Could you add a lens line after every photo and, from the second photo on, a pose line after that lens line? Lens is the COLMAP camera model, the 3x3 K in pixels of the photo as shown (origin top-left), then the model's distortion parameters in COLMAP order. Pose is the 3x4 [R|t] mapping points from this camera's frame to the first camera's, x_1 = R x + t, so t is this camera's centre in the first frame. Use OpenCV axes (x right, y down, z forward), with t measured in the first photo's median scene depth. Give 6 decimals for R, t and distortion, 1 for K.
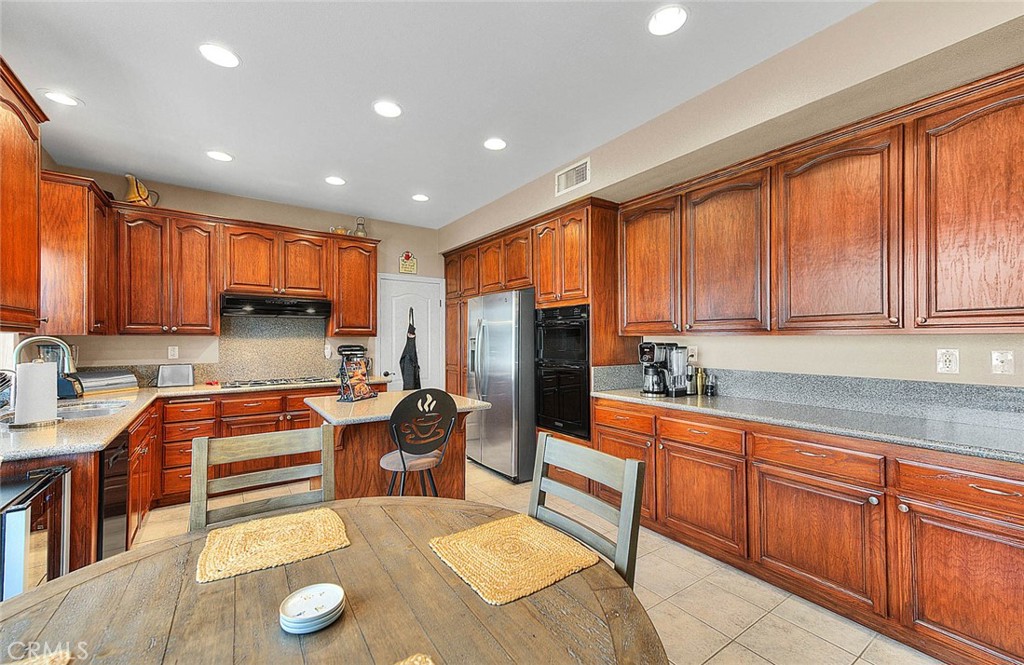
lens RADIAL K [[417.5, 0, 512.0], [0, 417.5, 332.5], [0, 0, 1]] dist [-0.000269, -0.000046]
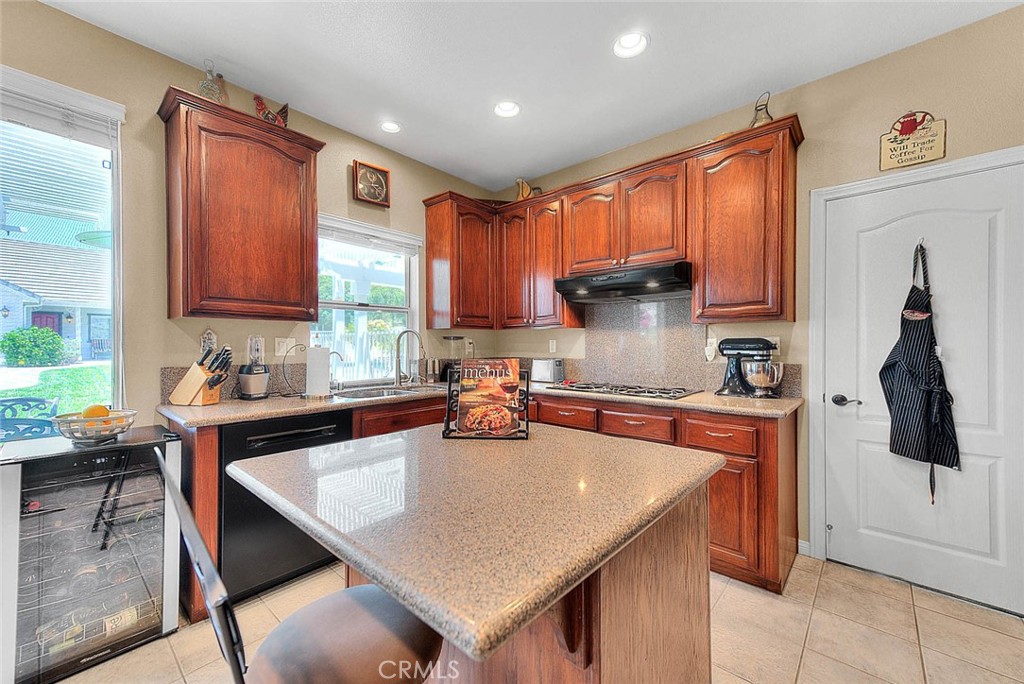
lens RADIAL K [[399.4, 0, 512.0], [0, 399.4, 342.0], [0, 0, 1]] dist [0.025640, 0.000018]
pose [[0.230653, -0.005112, -0.973023, 0.062601], [0.013509, 0.999907, -0.002051, 0.033177], [0.972942, -0.012671, 0.230700, 0.602257]]
